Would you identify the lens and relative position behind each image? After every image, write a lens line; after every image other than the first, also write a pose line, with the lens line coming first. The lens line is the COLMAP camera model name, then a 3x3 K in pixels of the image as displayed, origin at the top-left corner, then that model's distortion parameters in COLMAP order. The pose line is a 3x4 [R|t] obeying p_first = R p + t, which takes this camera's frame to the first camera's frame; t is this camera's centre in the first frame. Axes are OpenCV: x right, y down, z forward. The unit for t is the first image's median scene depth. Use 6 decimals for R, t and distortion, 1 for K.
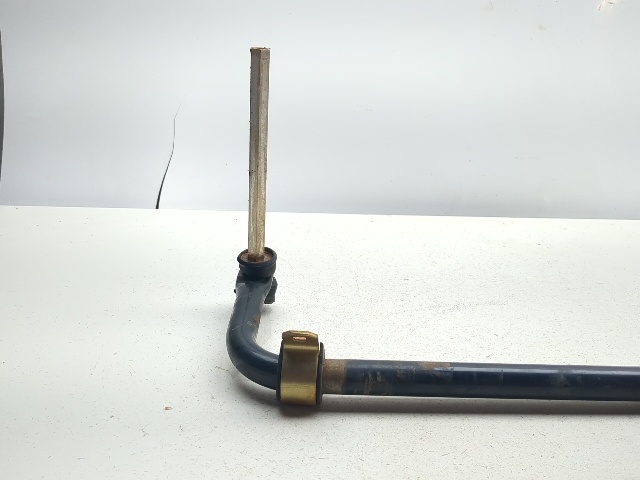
lens RADIAL K [[568.8, 0, 318.6], [0, 568.8, 242.6], [0, 0, 1]] dist [0.025850, -0.095021]
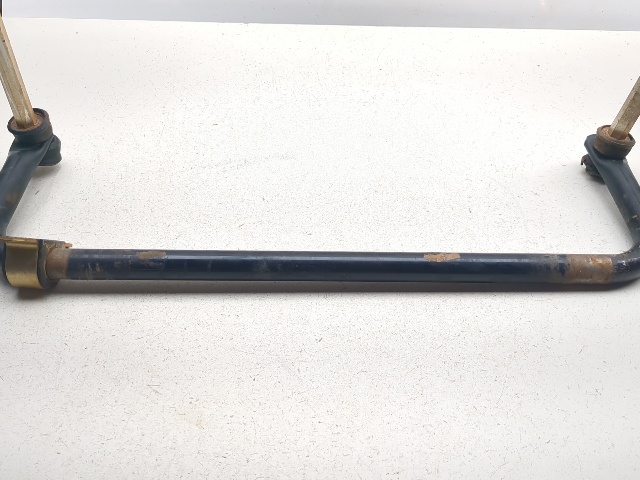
lens RADIAL K [[568.8, 0, 322.4], [0, 568.8, 241.5], [0, 0, 1]] dist [0.025850, -0.095021]
pose [[0.999645, -0.013954, 0.022685, 0.517846], [0.003121, 0.907272, 0.420533, -0.273608], [-0.026450, -0.420313, 0.906993, -0.000734]]
